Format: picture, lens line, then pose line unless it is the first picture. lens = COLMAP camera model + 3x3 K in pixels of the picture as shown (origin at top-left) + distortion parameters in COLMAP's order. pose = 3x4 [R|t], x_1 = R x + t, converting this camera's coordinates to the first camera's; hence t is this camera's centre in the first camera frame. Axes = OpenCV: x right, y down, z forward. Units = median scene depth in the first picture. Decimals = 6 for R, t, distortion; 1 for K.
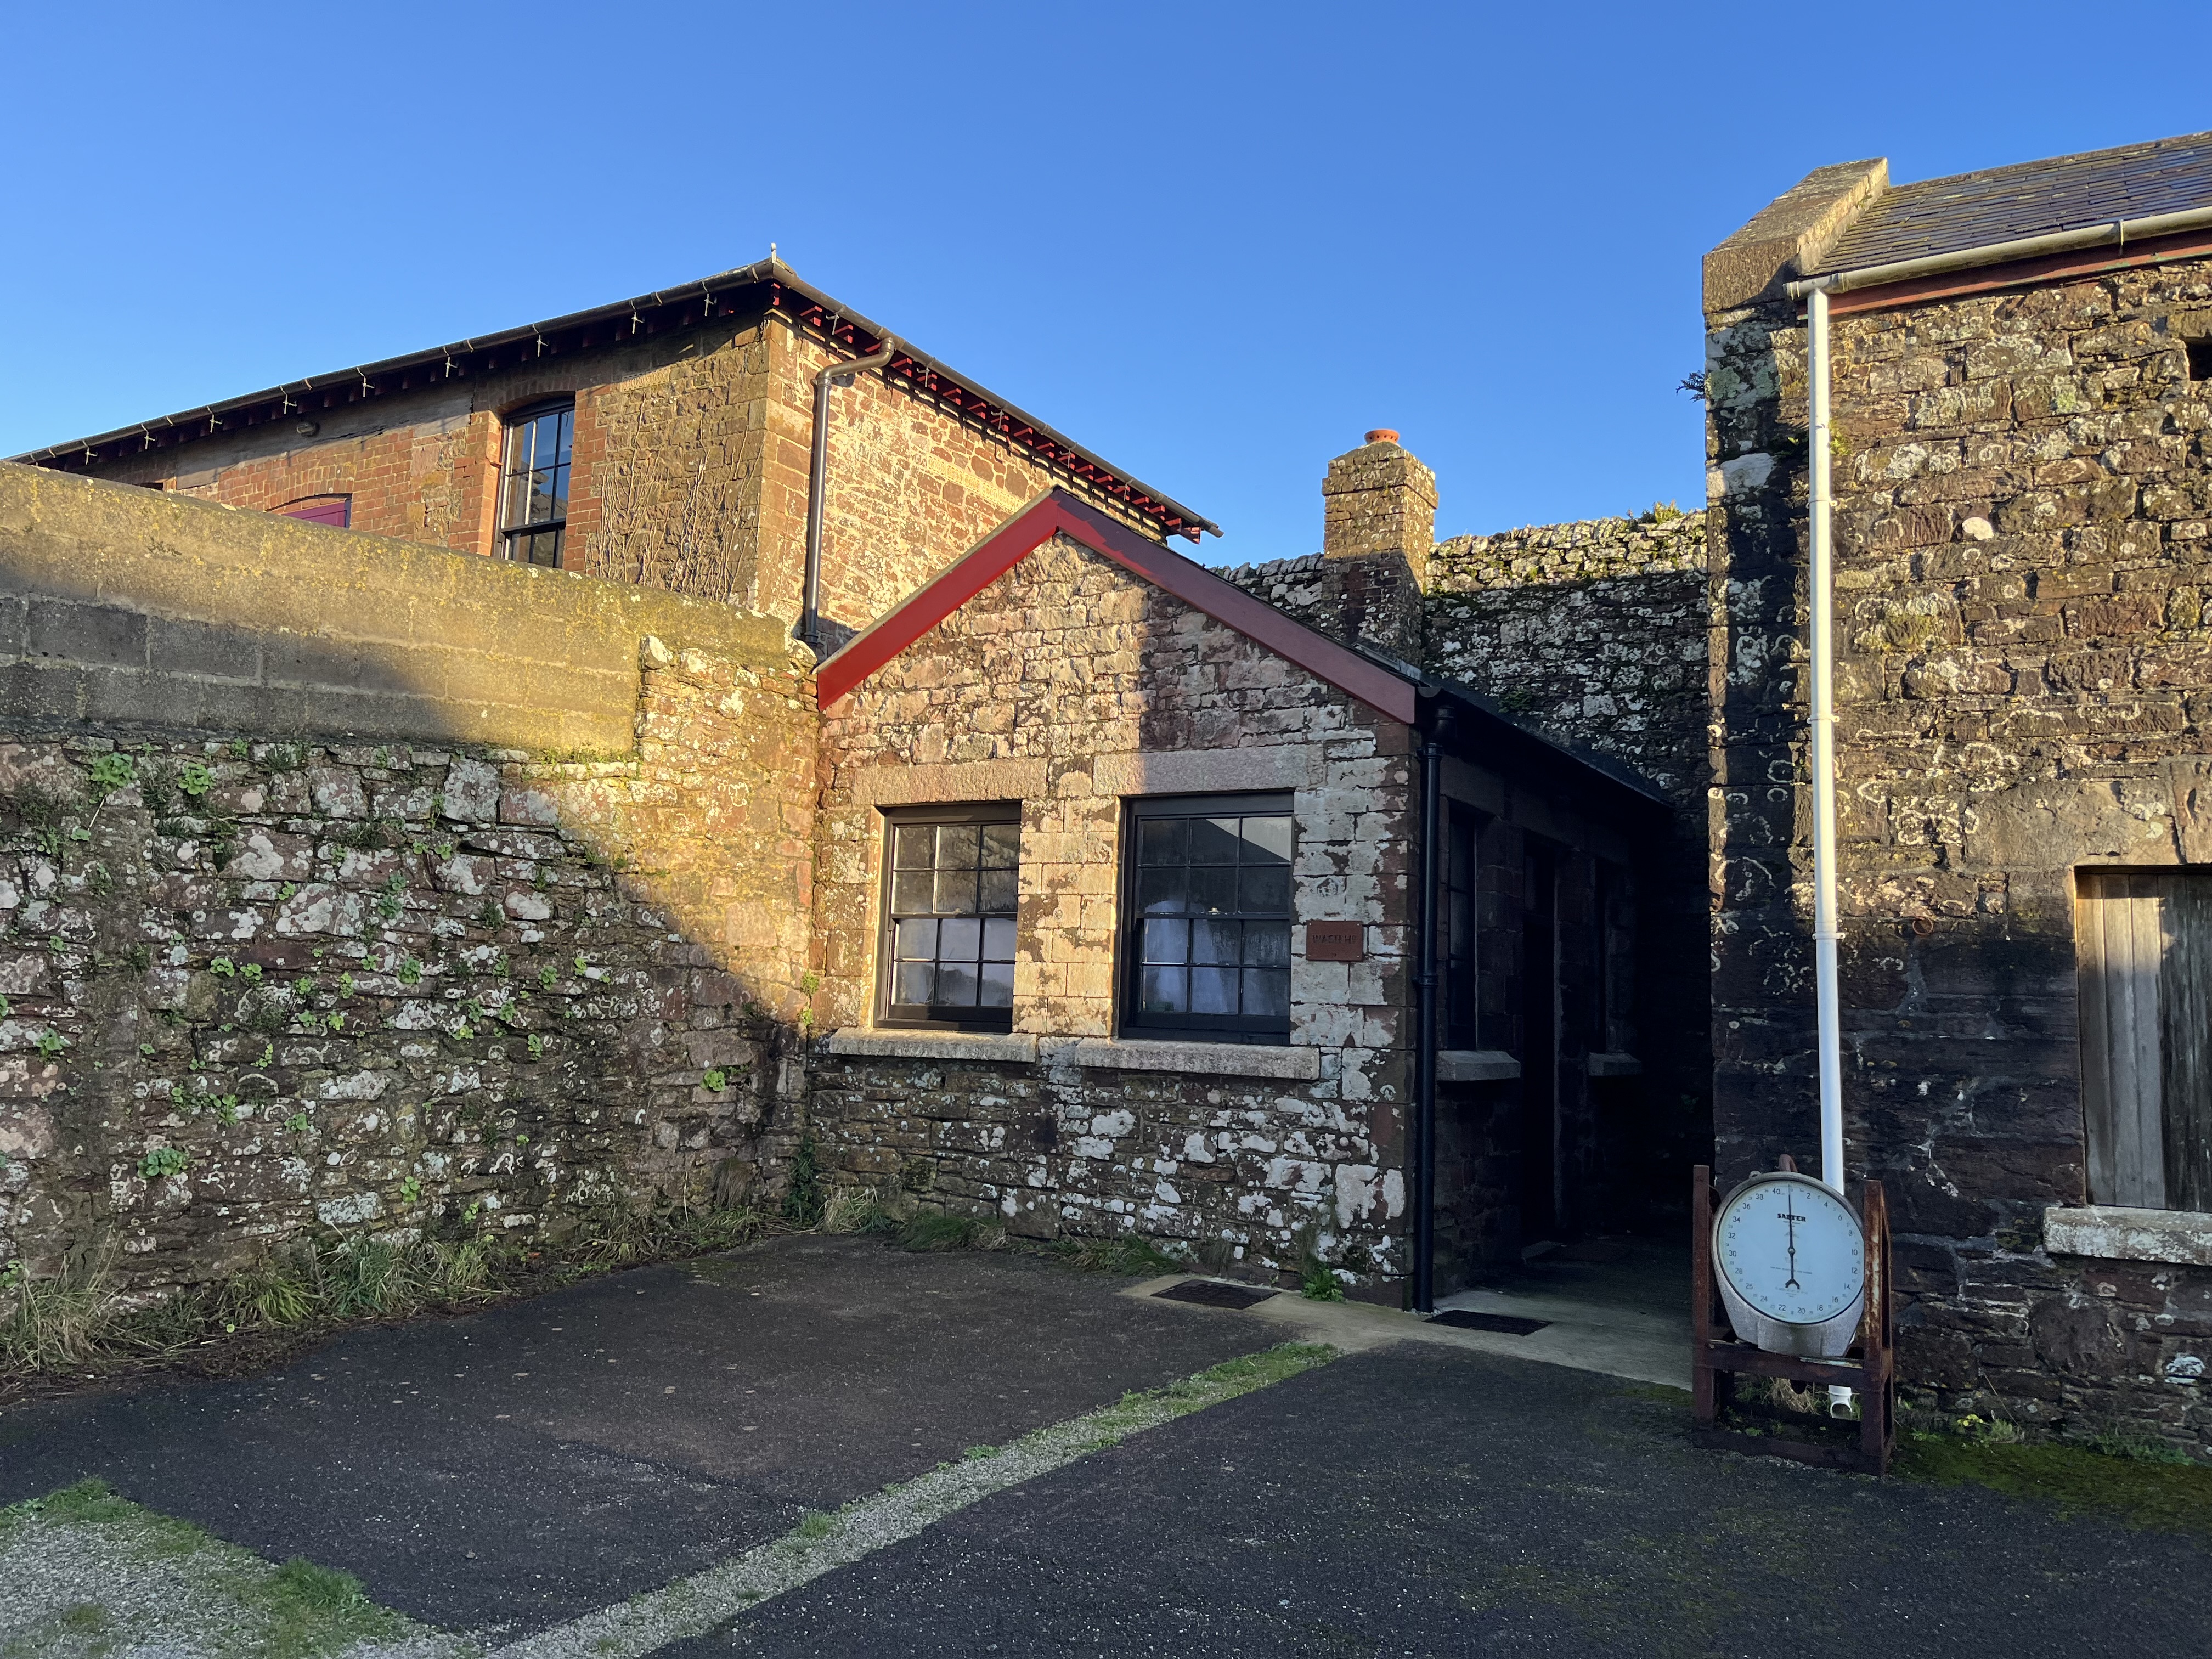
lens RADIAL K [[1659.1, 0, 1106.0], [0, 1659.1, 829.5], [0, 0, 1]] dist [0.121528, -0.159884]
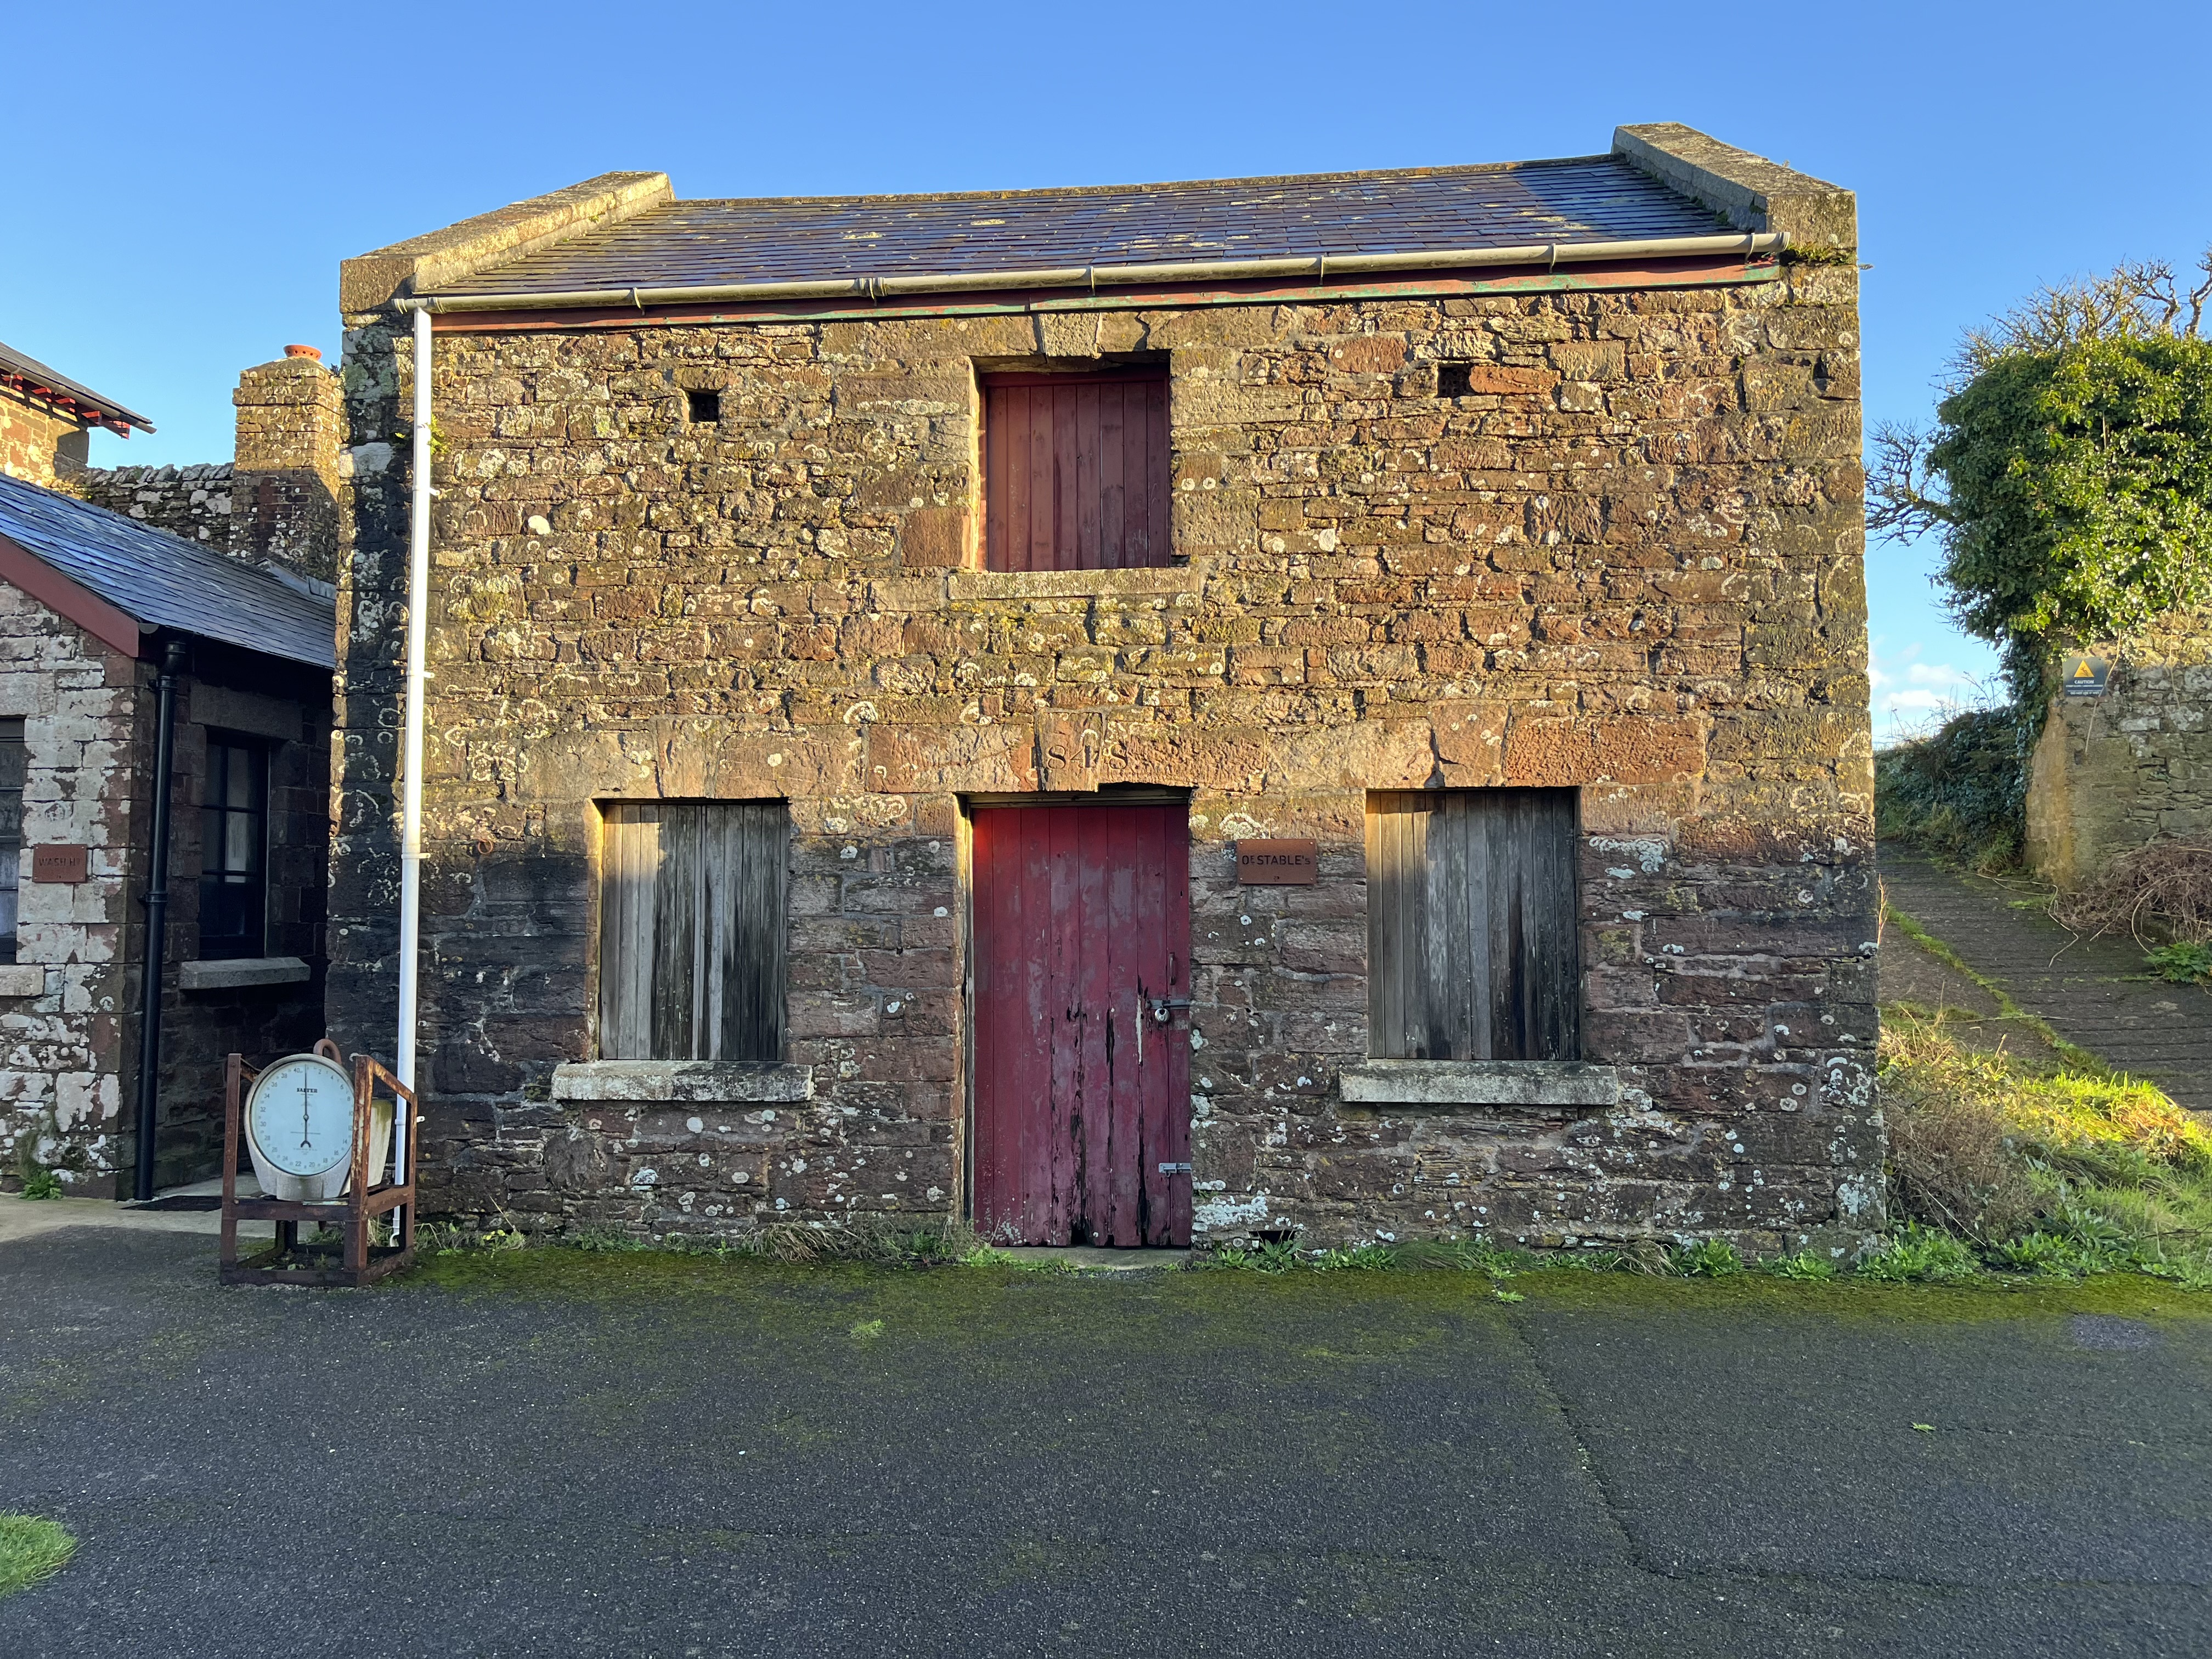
lens RADIAL K [[1670.2, 0, 1107.8], [0, 1670.2, 815.8], [0, 0, 1]] dist [0.077621, -0.121891]
pose [[0.912140, -0.011252, 0.409725, 0.376431], [-0.013442, 0.998264, 0.057339, -0.040562], [-0.409659, -0.057809, 0.910405, -0.293096]]
